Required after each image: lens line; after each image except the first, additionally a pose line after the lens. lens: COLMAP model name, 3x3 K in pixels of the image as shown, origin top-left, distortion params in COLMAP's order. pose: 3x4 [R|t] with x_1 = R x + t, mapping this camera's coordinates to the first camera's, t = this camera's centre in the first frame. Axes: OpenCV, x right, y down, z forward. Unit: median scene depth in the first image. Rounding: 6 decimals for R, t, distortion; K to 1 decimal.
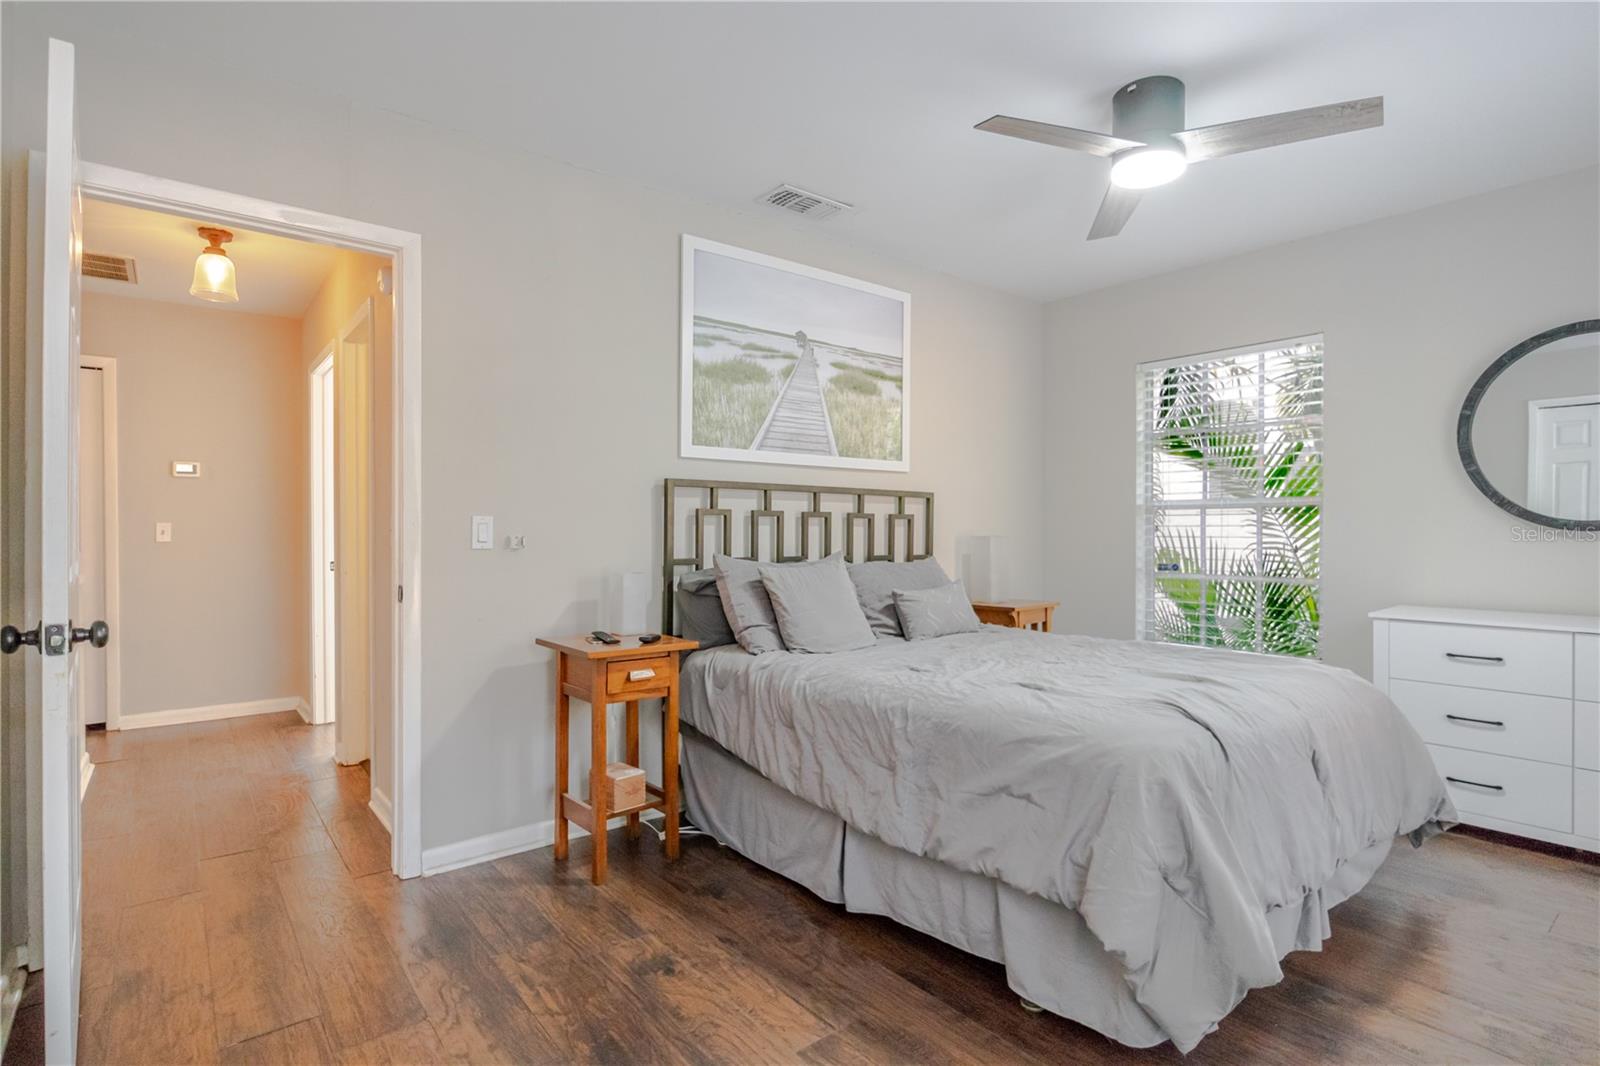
lens RADIAL K [[802.1, 0, 804.2], [0, 802.1, 528.0], [0, 0, 1]] dist [-0.009068, -0.000098]
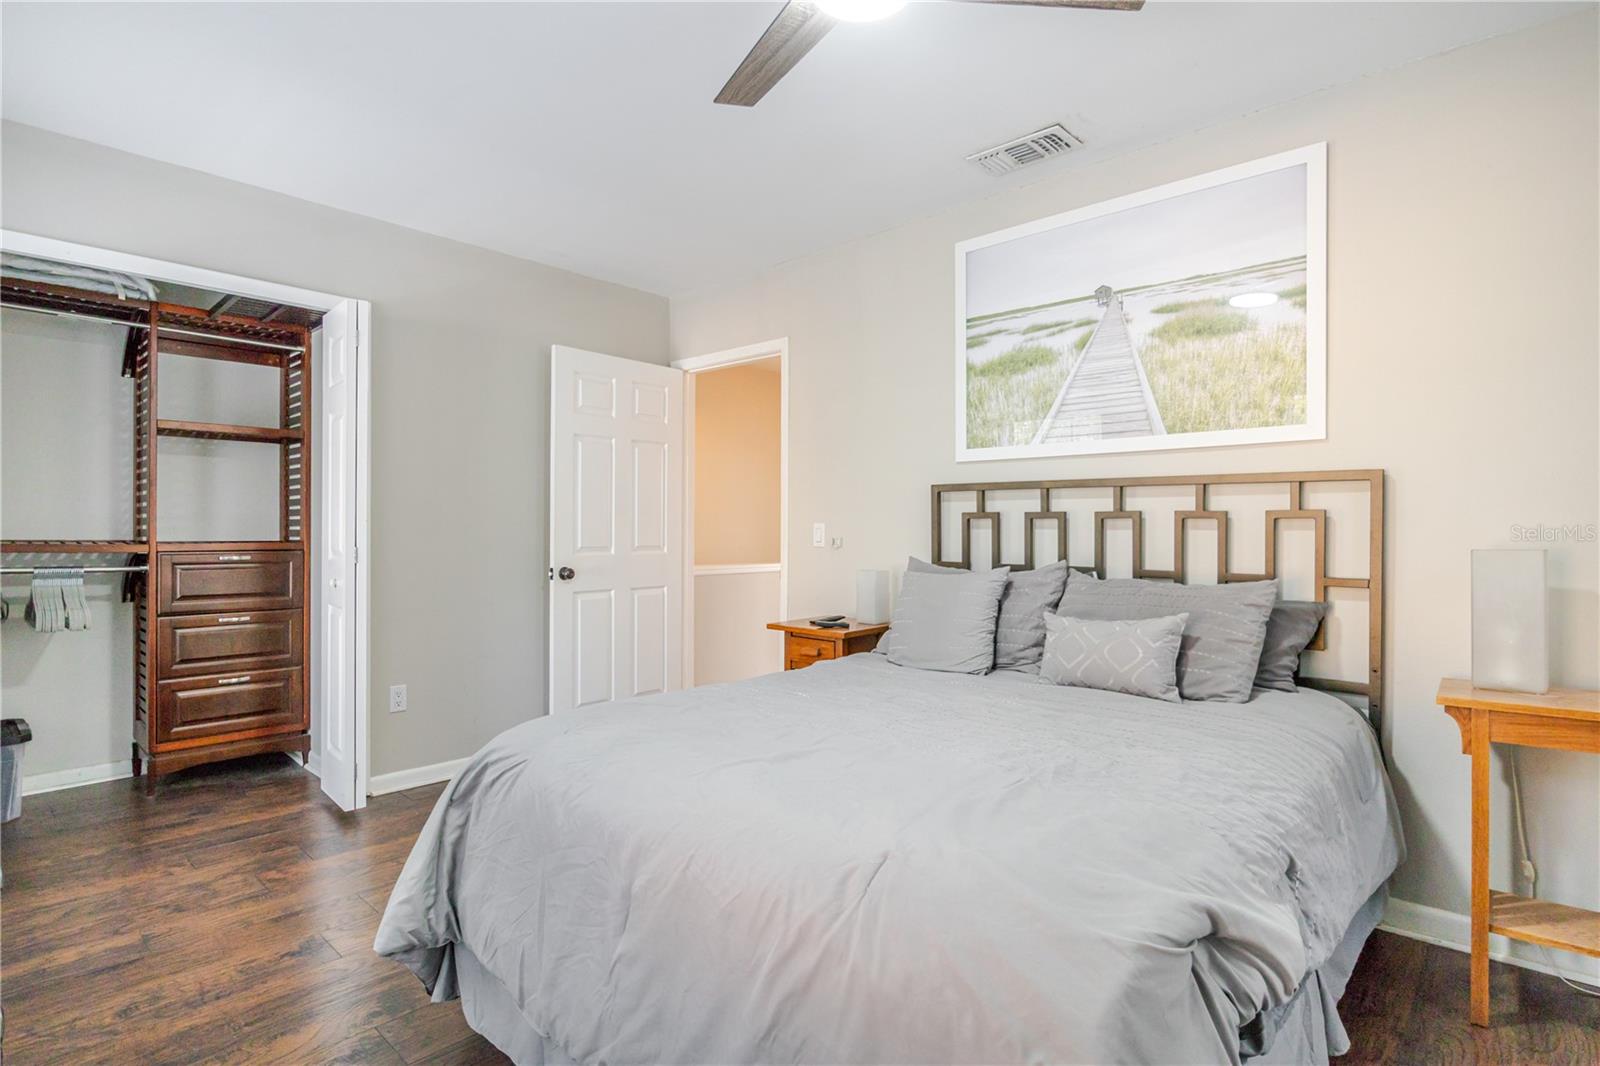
lens RADIAL K [[802.1, 0, 799.9], [0, 802.1, 533.7], [0, 0, 1]] dist [-0.009068, -0.000098]
pose [[0.142607, -0.003101, -0.989775, 0.749975], [-0.010741, 0.999931, -0.004681, 0.008207], [0.989721, 0.011299, 0.142564, 0.598285]]
